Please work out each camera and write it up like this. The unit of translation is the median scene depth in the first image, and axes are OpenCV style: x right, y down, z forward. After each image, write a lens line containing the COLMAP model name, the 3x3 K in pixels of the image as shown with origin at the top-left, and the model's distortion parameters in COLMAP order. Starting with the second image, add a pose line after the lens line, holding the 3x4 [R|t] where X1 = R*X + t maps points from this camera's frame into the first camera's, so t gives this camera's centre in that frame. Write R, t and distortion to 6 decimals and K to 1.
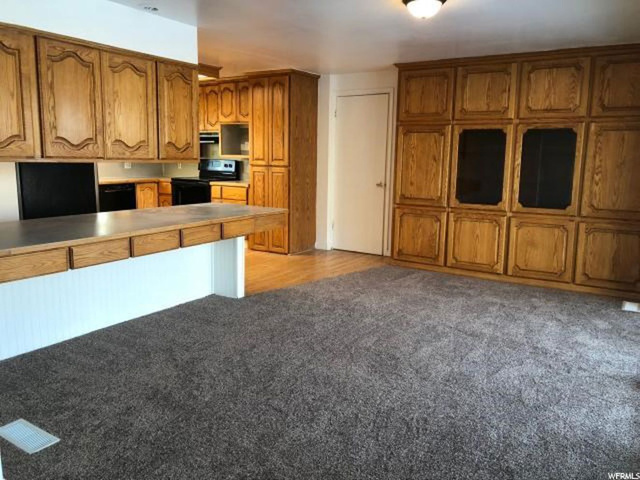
lens RADIAL K [[515.0, 0, 318.6], [0, 515.0, 228.9], [0, 0, 1]] dist [0.032602, -0.047700]
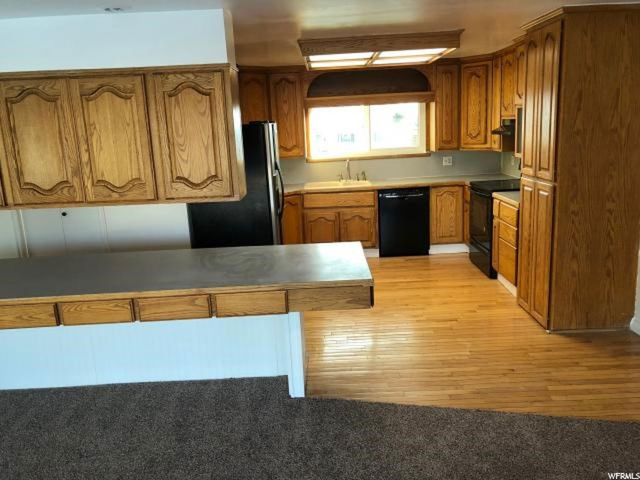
lens RADIAL K [[515.0, 0, 318.6], [0, 515.0, 228.9], [0, 0, 1]] dist [0.032602, -0.047700]
pose [[0.536226, 0.123722, -0.834958, 0.509524], [-0.063325, 0.992308, 0.106369, -0.202113], [0.841696, -0.004164, 0.539936, 0.830321]]
